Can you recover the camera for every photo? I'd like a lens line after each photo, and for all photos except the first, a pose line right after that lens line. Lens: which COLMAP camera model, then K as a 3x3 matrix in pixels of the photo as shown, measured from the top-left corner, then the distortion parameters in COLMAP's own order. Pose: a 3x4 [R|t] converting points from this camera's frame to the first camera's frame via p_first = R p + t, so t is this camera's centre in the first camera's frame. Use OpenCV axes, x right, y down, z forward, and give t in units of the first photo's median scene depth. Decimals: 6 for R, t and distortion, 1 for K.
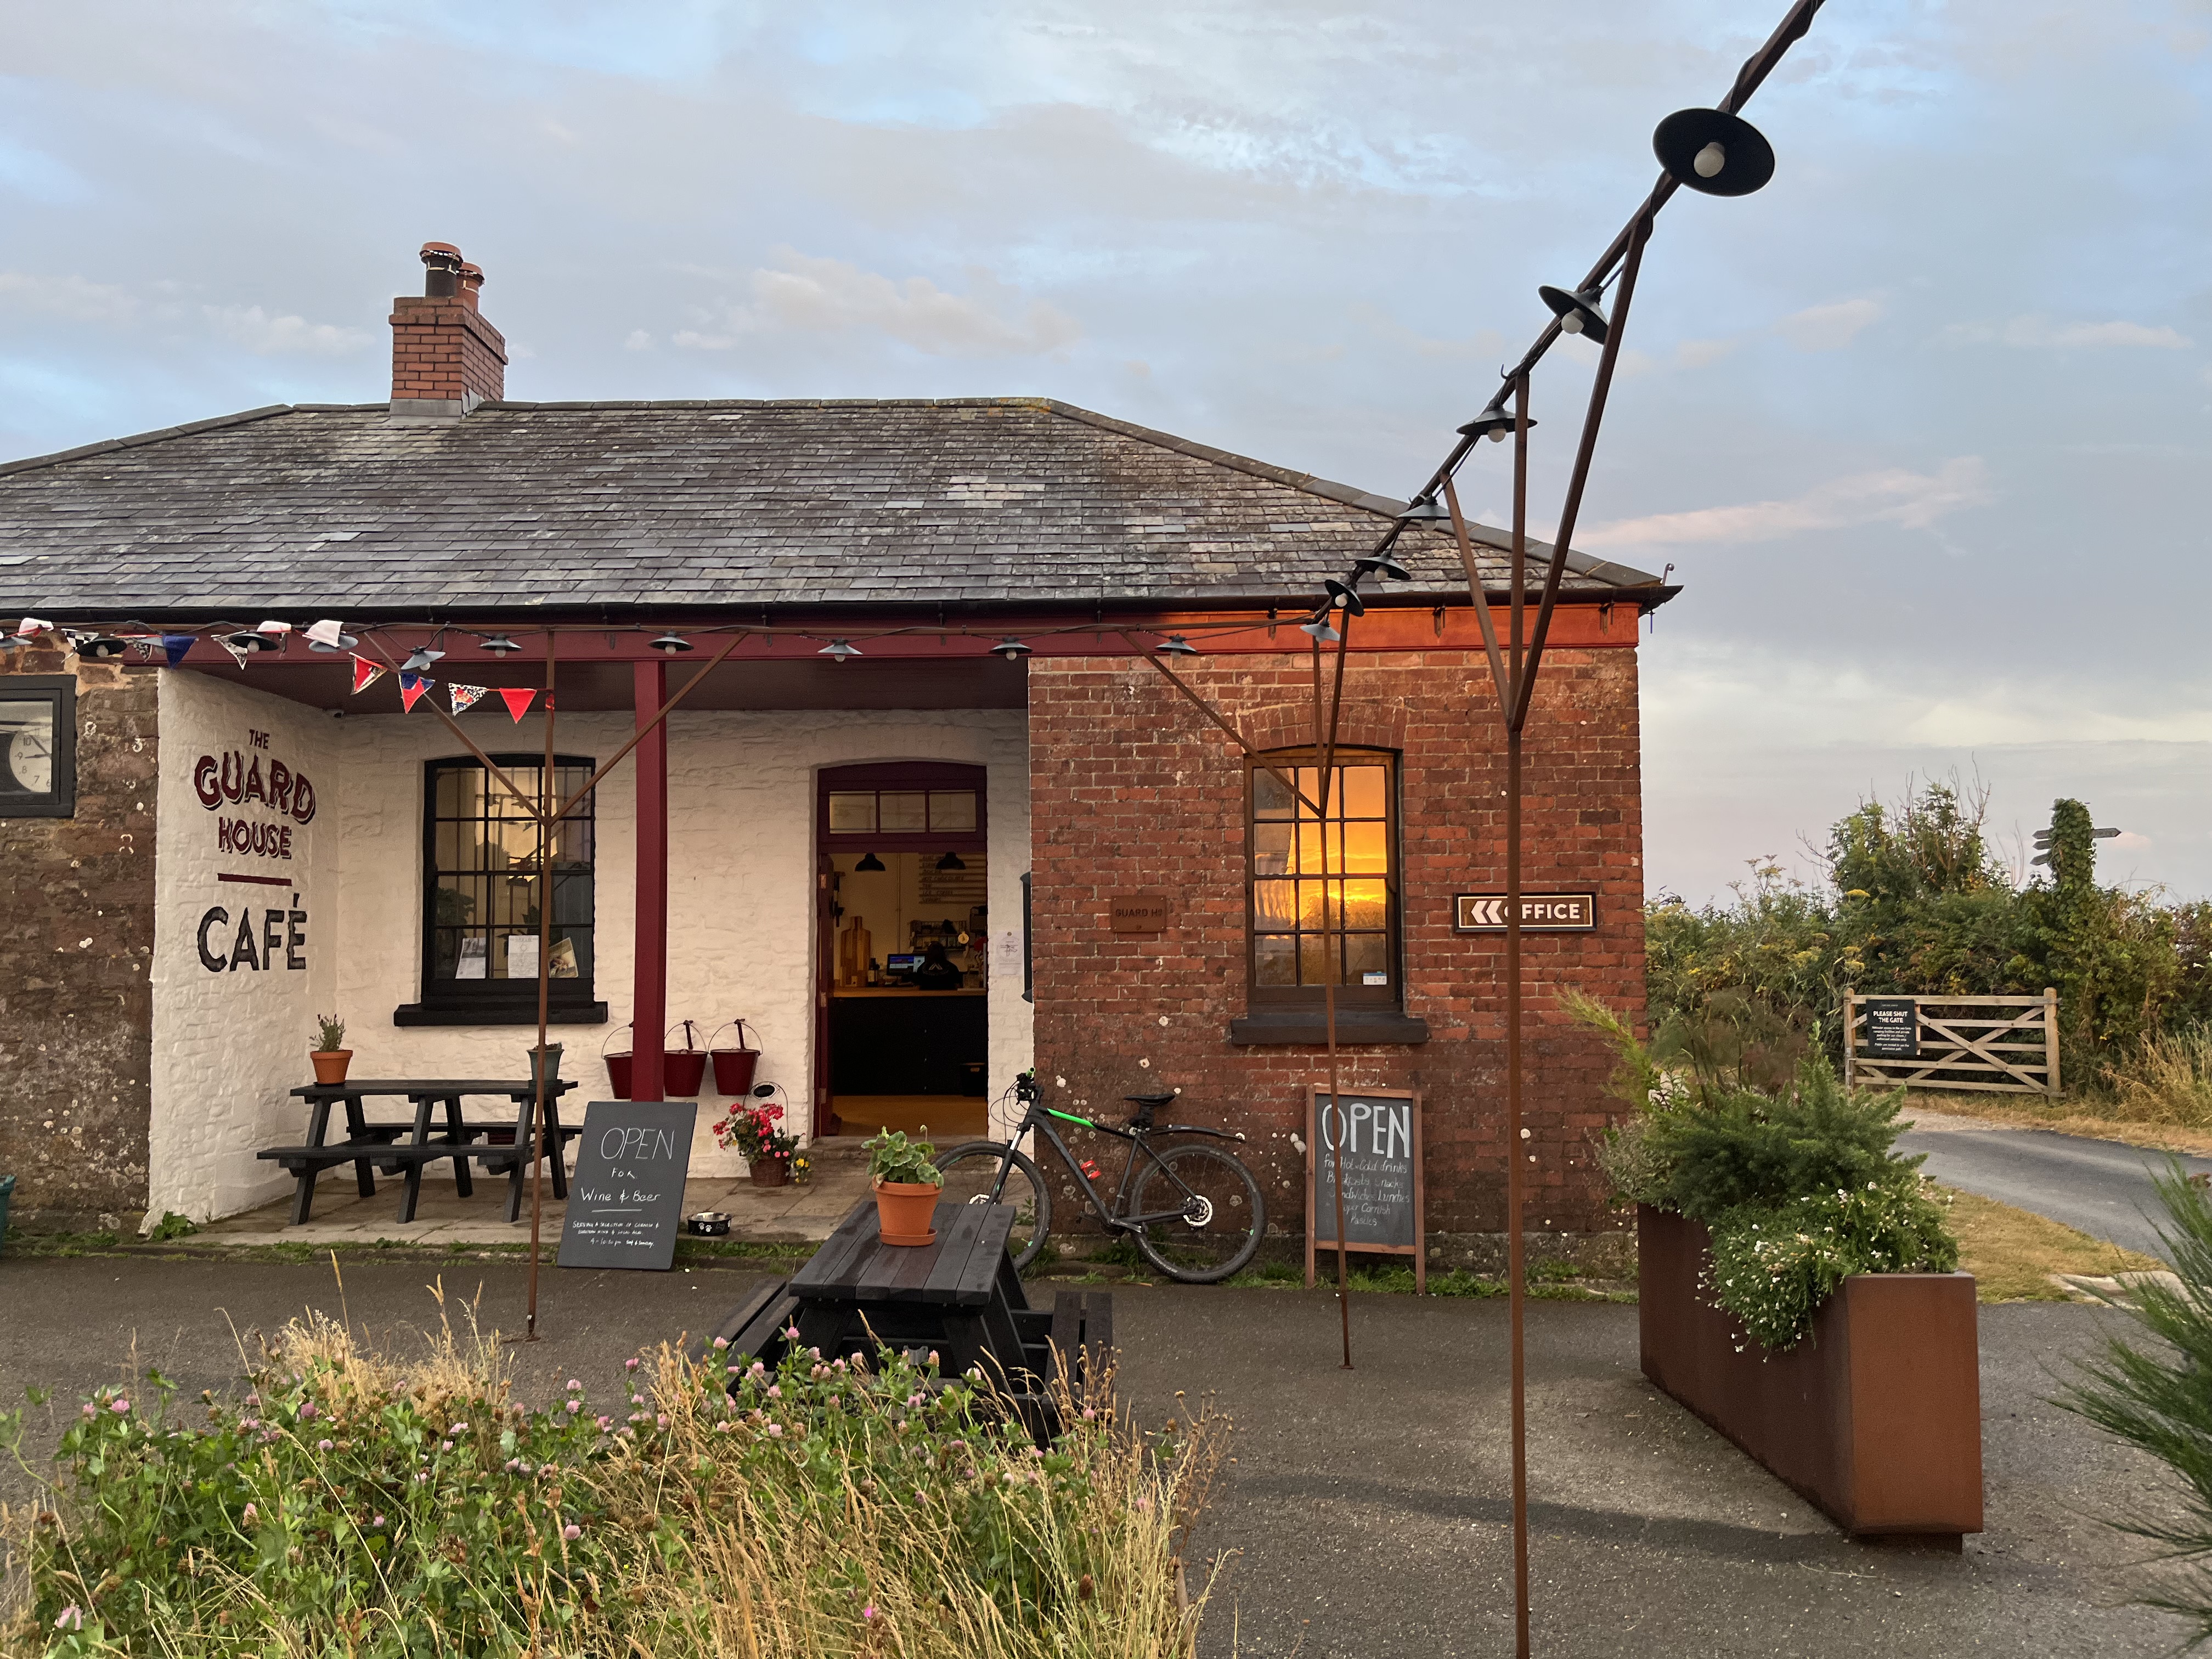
lens RADIAL K [[1678.9, 0, 1076.9], [0, 1678.9, 828.6], [0, 0, 1]] dist [0.069648, -0.099966]
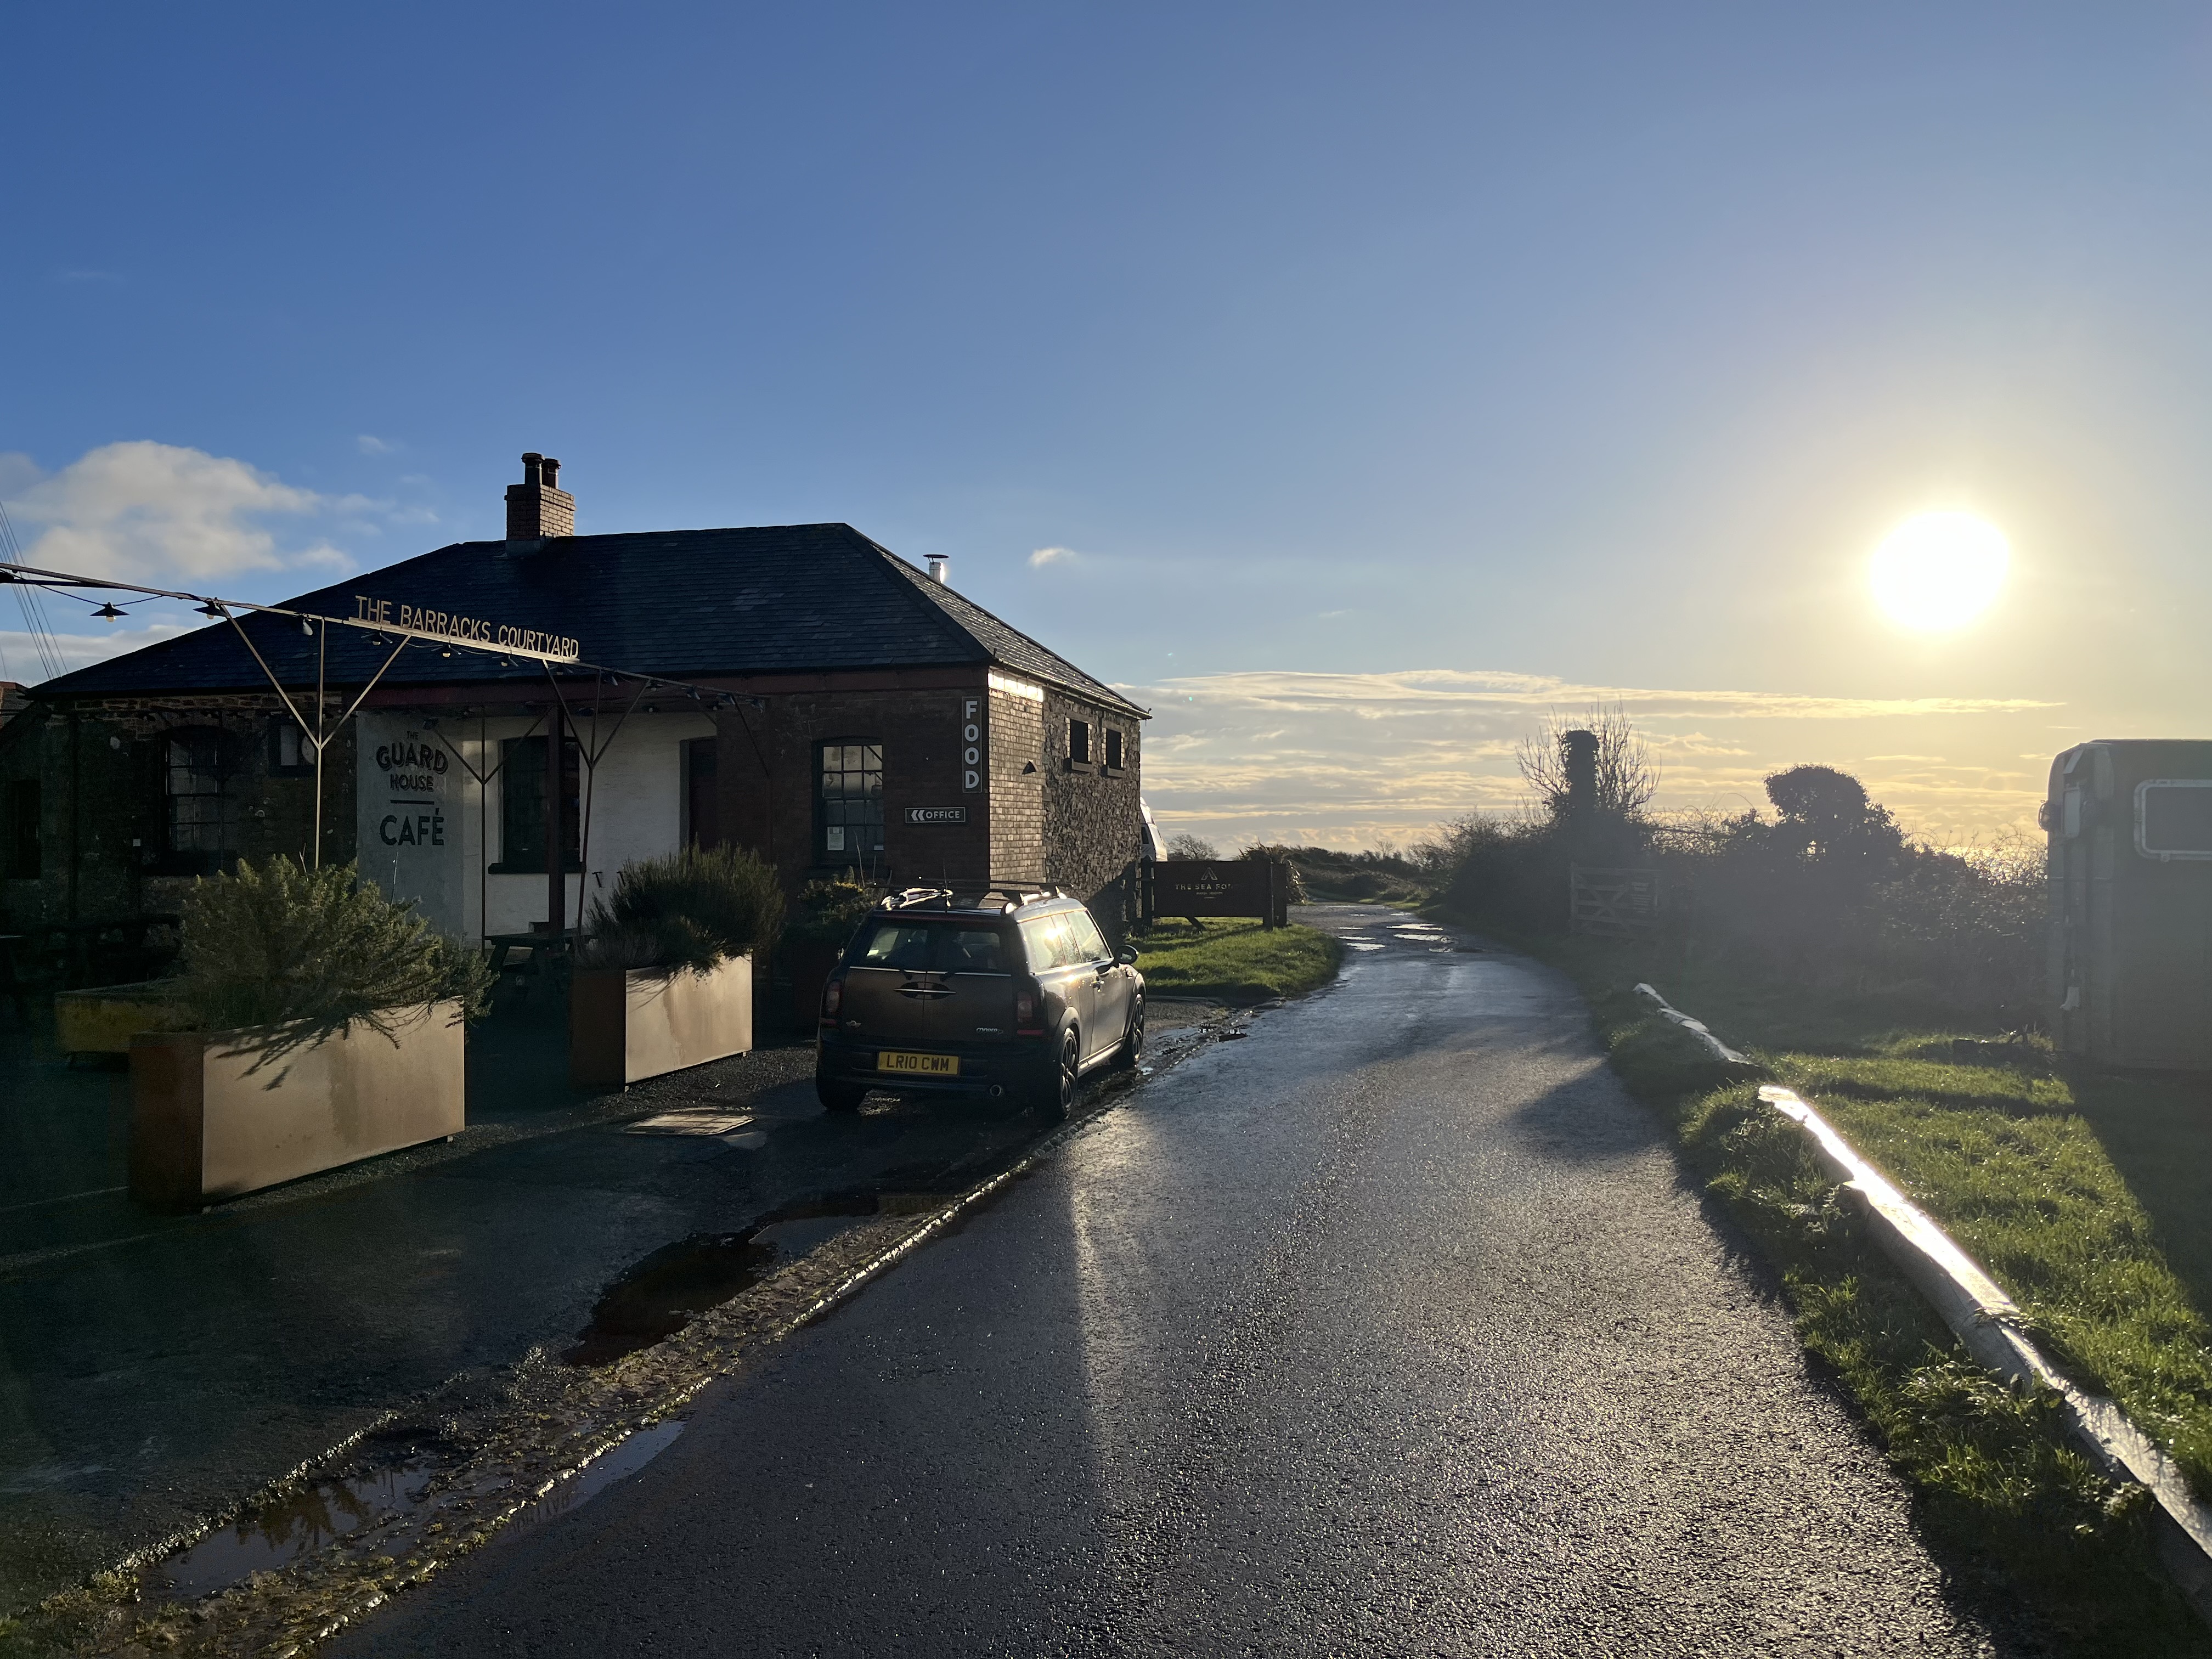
lens RADIAL K [[1668.6, 0, 1138.0], [0, 1668.6, 797.6], [0, 0, 1]] dist [0.042944, -0.065189]
pose [[0.980261, -0.006804, -0.197590, 0.910186], [0.015444, 0.998989, 0.042220, -0.055783], [0.197103, -0.044439, 0.979375, -0.969228]]
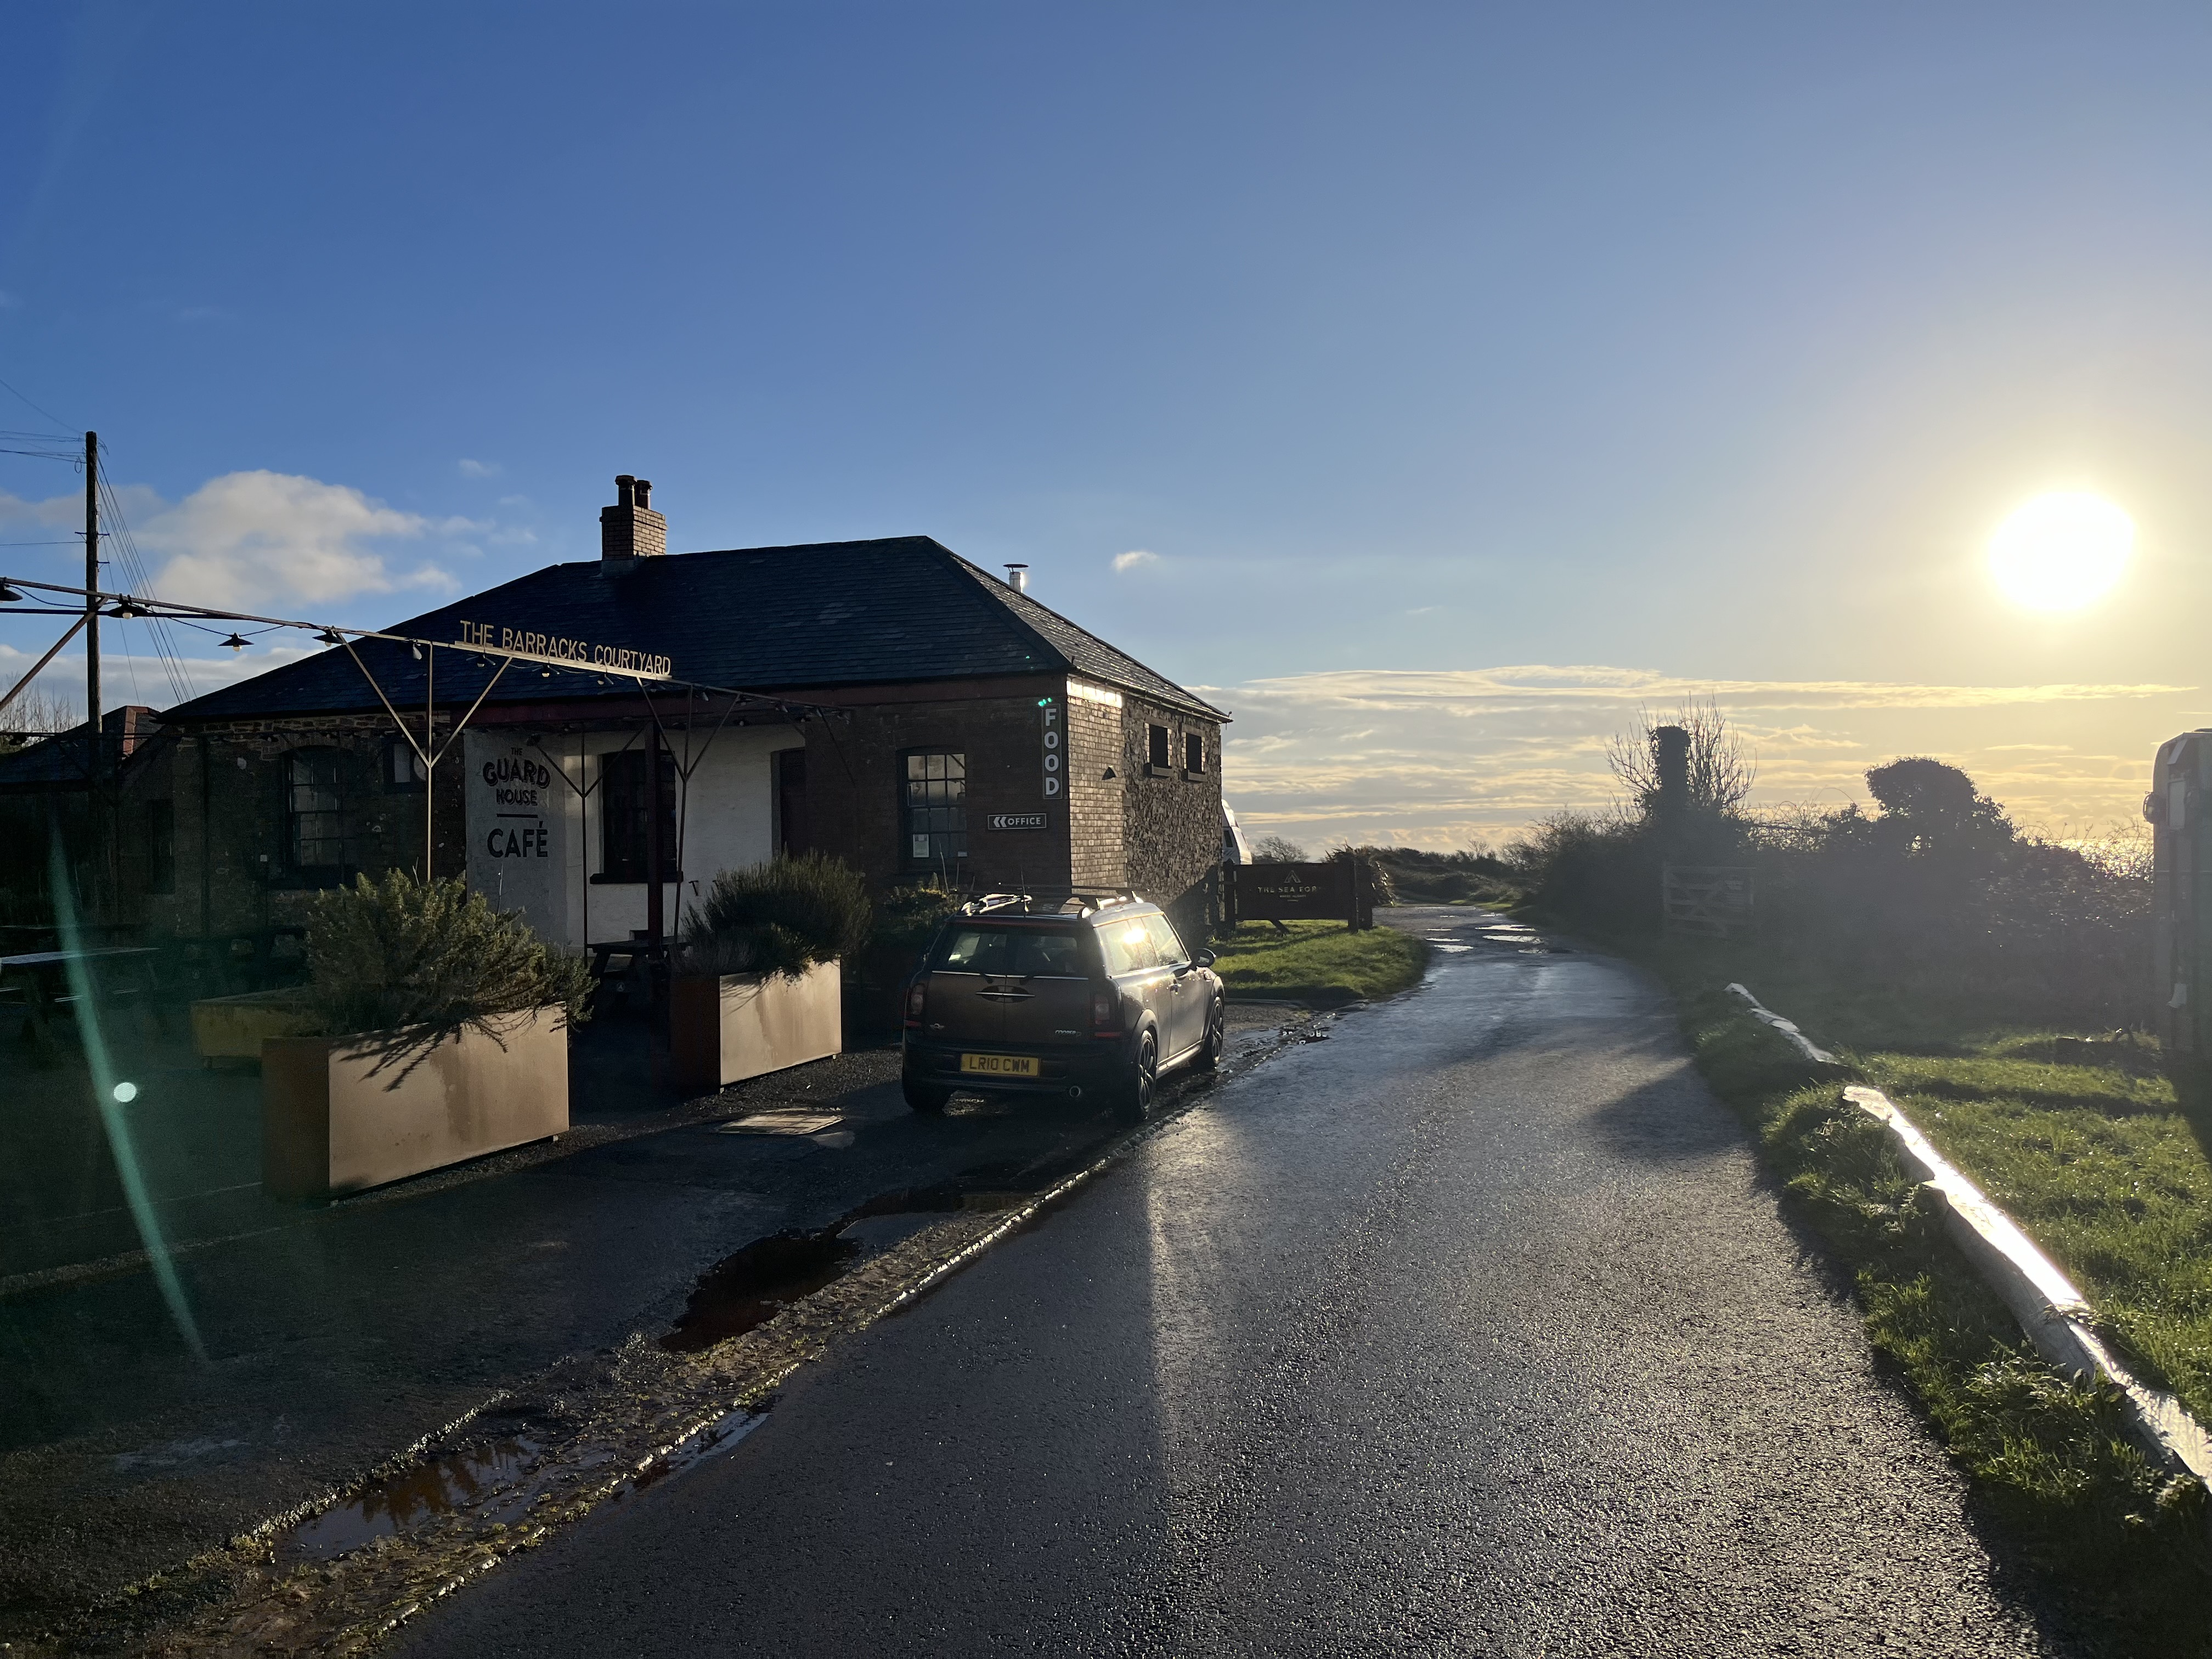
lens RADIAL K [[1675.0, 0, 1096.9], [0, 1675.0, 807.8], [0, 0, 1]] dist [0.045795, -0.076226]
pose [[0.961855, -0.019804, -0.272843, 0.925690], [0.033148, 0.998464, 0.044384, -0.057868], [0.271545, -0.051735, 0.961034, -0.987931]]
